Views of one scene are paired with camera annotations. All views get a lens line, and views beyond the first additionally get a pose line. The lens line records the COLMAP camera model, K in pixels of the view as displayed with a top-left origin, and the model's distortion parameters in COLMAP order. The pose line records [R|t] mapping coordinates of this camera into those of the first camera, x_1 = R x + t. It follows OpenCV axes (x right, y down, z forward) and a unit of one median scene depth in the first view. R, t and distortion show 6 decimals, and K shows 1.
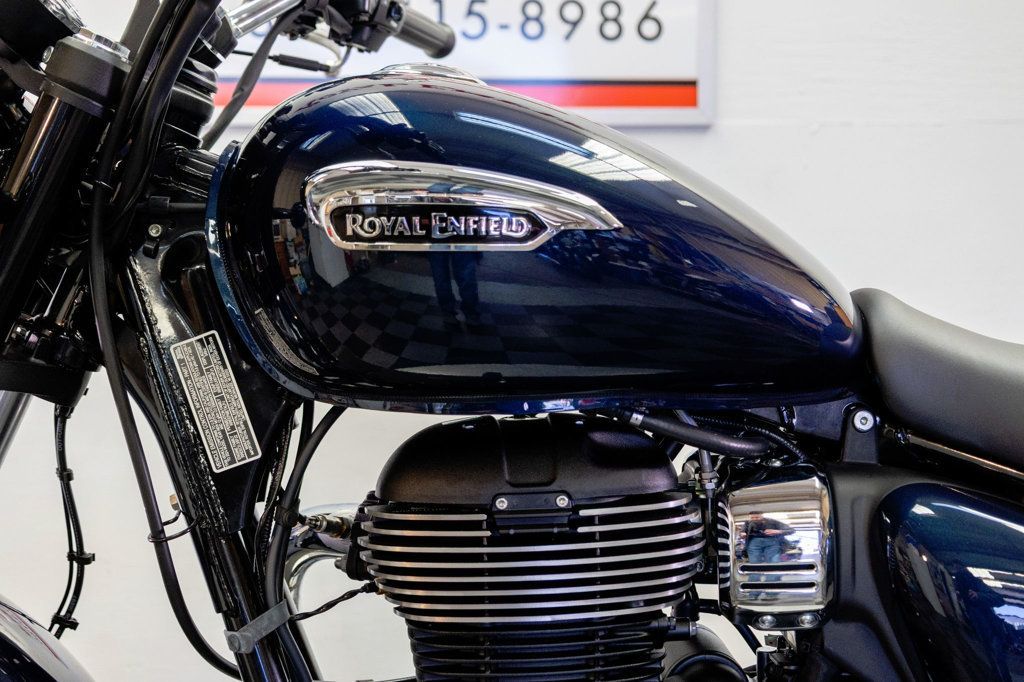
lens RADIAL K [[1508.4, 0, 508.5], [0, 1508.4, 343.4], [0, 0, 1]] dist [0.055743, 0.000000]
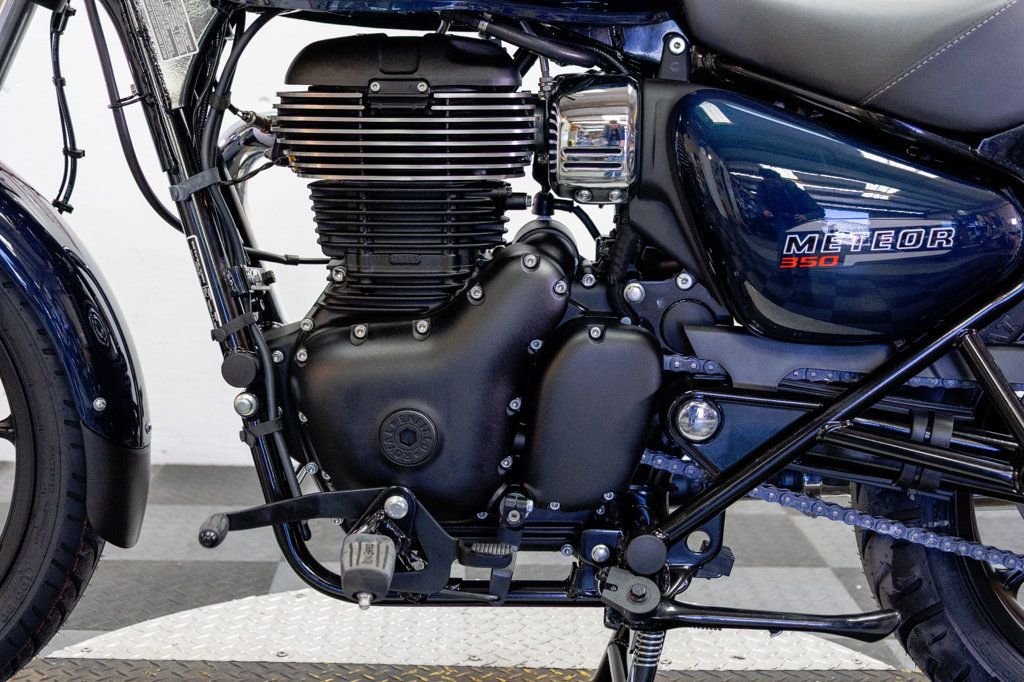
lens RADIAL K [[1508.4, 0, 514.1], [0, 1508.4, 332.5], [0, 0, 1]] dist [0.055743, 0.000000]
pose [[0.997566, 0.043829, -0.054233, 0.184525], [-0.038089, 0.993984, 0.102692, 0.169674], [0.058407, -0.100376, 0.993234, -0.288160]]
